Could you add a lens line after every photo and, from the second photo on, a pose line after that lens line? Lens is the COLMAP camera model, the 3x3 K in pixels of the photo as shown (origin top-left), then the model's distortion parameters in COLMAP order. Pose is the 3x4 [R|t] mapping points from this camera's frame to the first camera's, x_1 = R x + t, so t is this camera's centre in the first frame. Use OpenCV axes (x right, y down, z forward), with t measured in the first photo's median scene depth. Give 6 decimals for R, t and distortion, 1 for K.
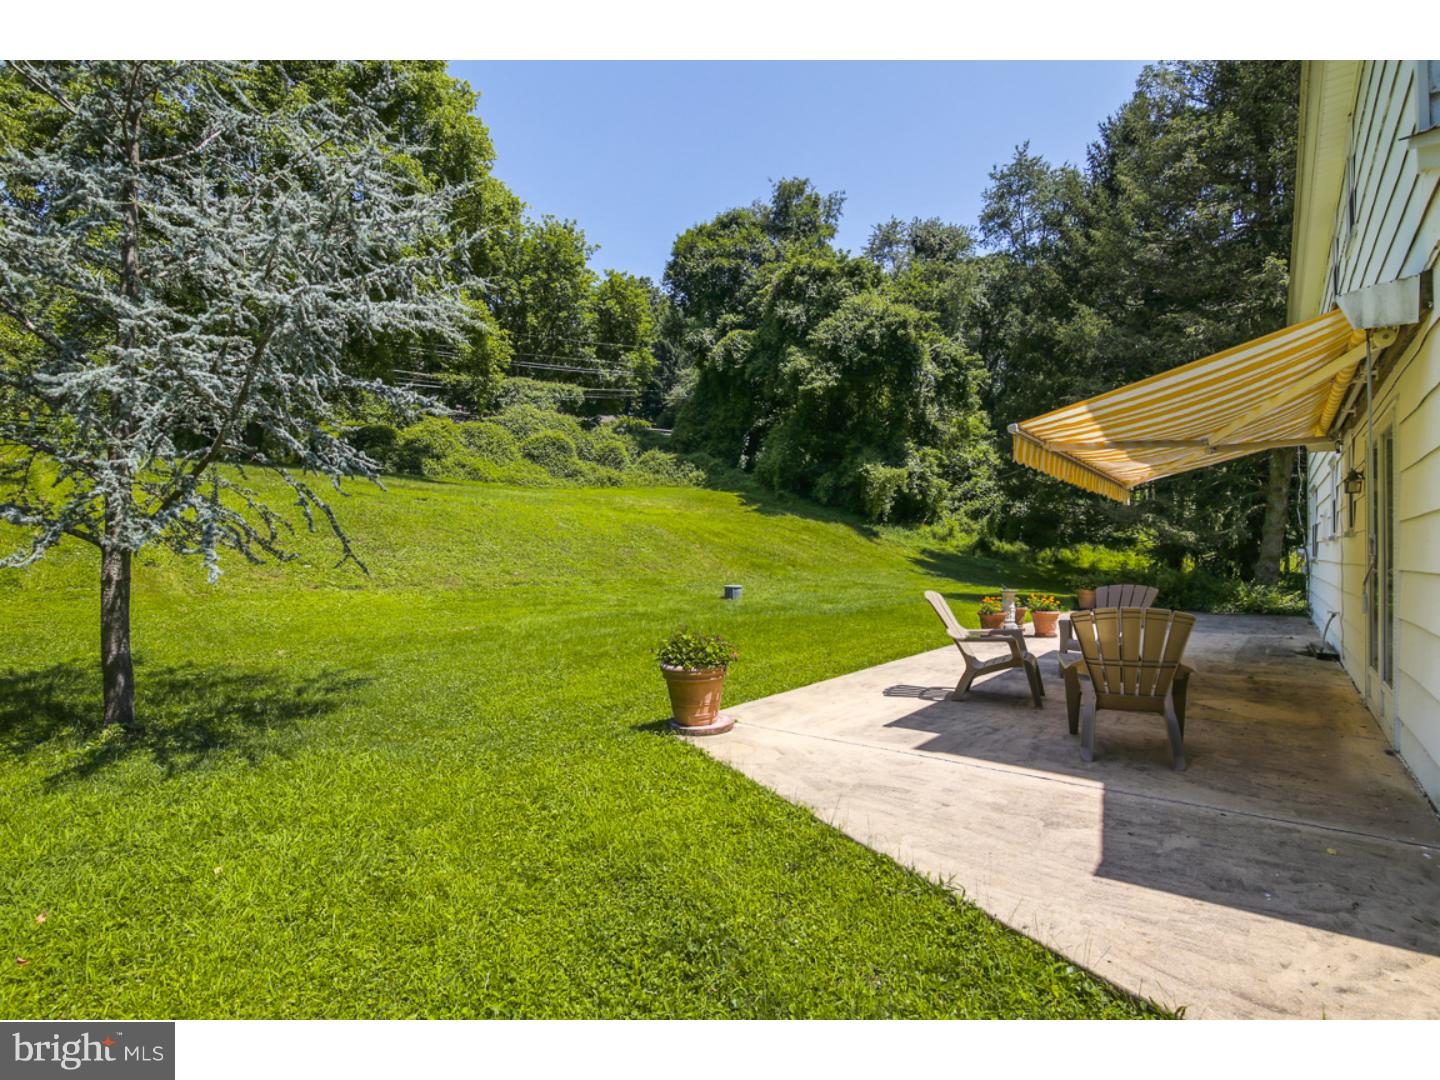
lens RADIAL K [[666.7, 0, 724.5], [0, 666.7, 529.6], [0, 0, 1]] dist [-0.018717, -0.000096]
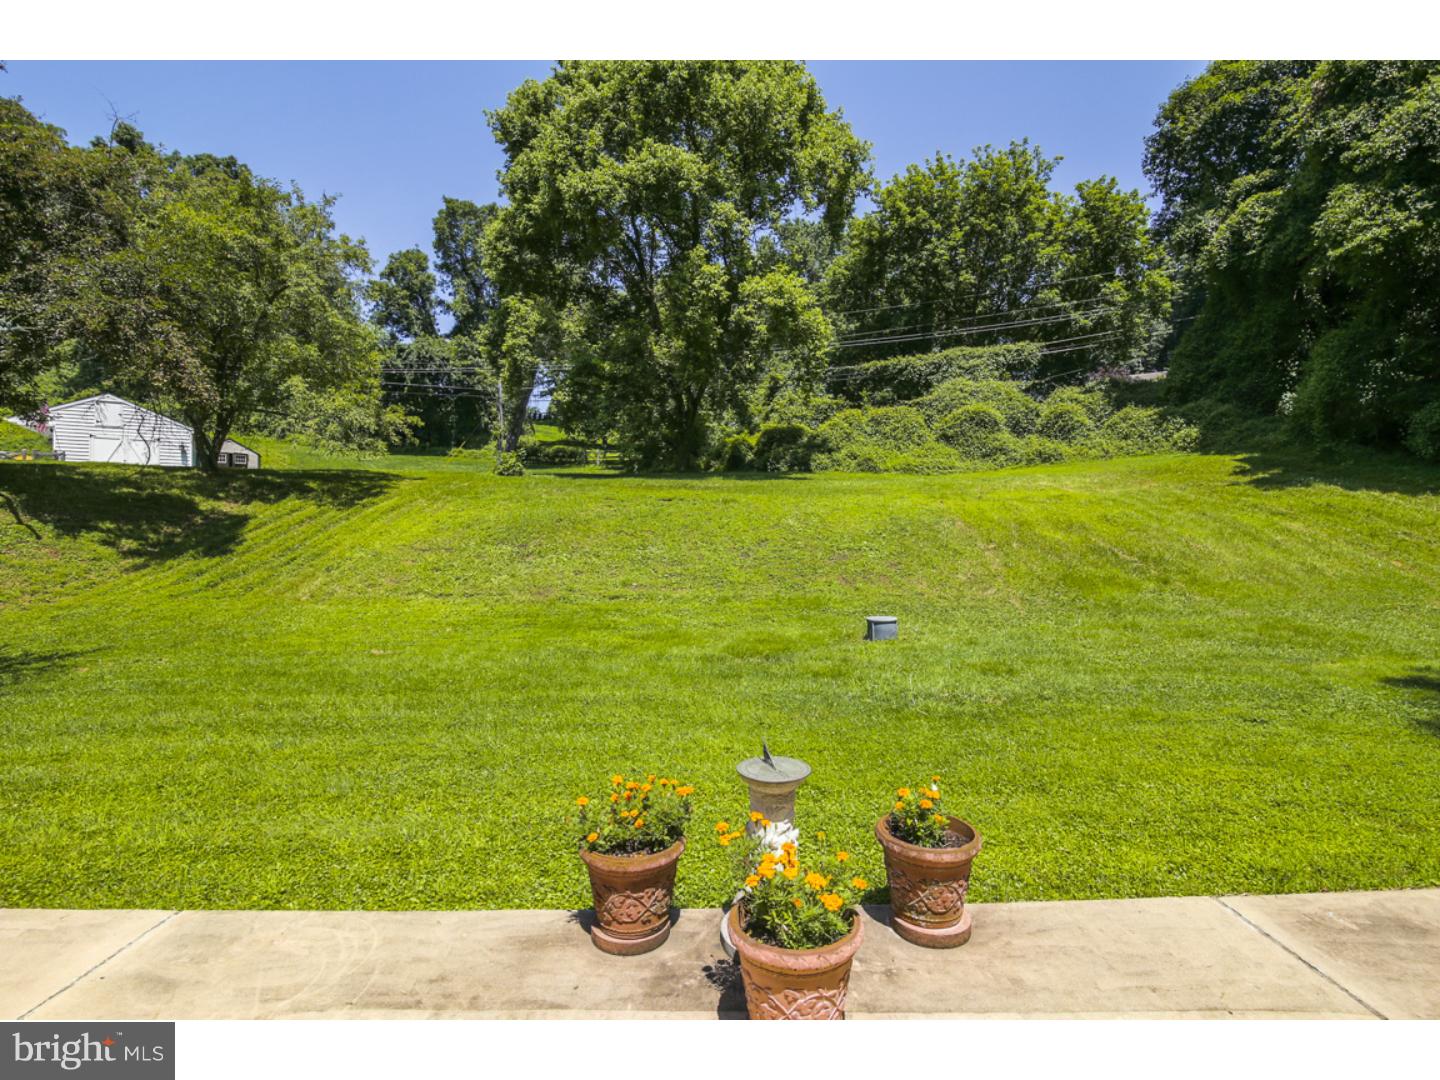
lens RADIAL K [[666.7, 0, 724.5], [0, 666.7, 529.6], [0, 0, 1]] dist [-0.018717, -0.000096]
pose [[0.649737, -0.022296, -0.759832, 0.154729], [0.031022, 0.999515, -0.002803, 0.001111], [0.759526, -0.021751, 0.650113, 0.211551]]
